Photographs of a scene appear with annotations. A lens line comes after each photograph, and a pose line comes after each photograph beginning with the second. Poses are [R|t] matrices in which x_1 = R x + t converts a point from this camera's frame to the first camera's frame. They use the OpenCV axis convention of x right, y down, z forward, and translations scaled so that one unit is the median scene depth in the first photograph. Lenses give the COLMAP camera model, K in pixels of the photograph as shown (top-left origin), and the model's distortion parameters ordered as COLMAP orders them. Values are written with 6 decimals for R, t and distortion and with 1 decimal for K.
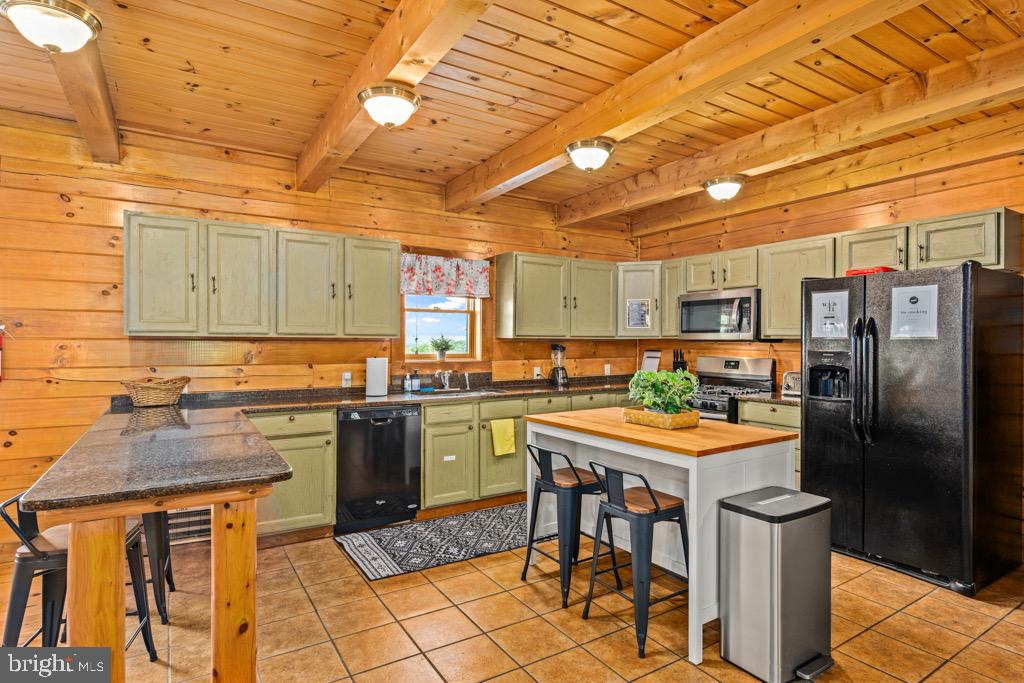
lens RADIAL K [[547.8, 0, 517.3], [0, 547.8, 338.7], [0, 0, 1]] dist [-0.002121, 0.000365]
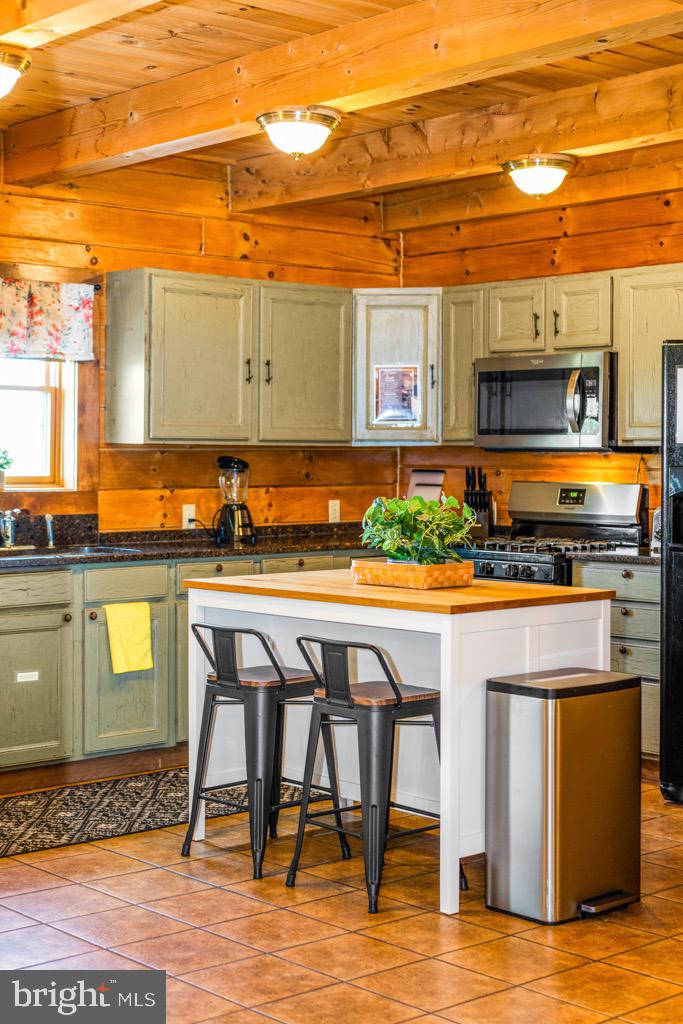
lens RADIAL K [[1630.6, 0, 340.8], [0, 1630.6, 509.7], [0, 0, 1]] dist [0.014474, 0.000000]
pose [[0.987532, -0.003761, 0.157375, -0.070324], [-0.002340, 0.999253, 0.038567, 0.001372], [-0.157403, -0.038454, 0.986786, -0.528678]]
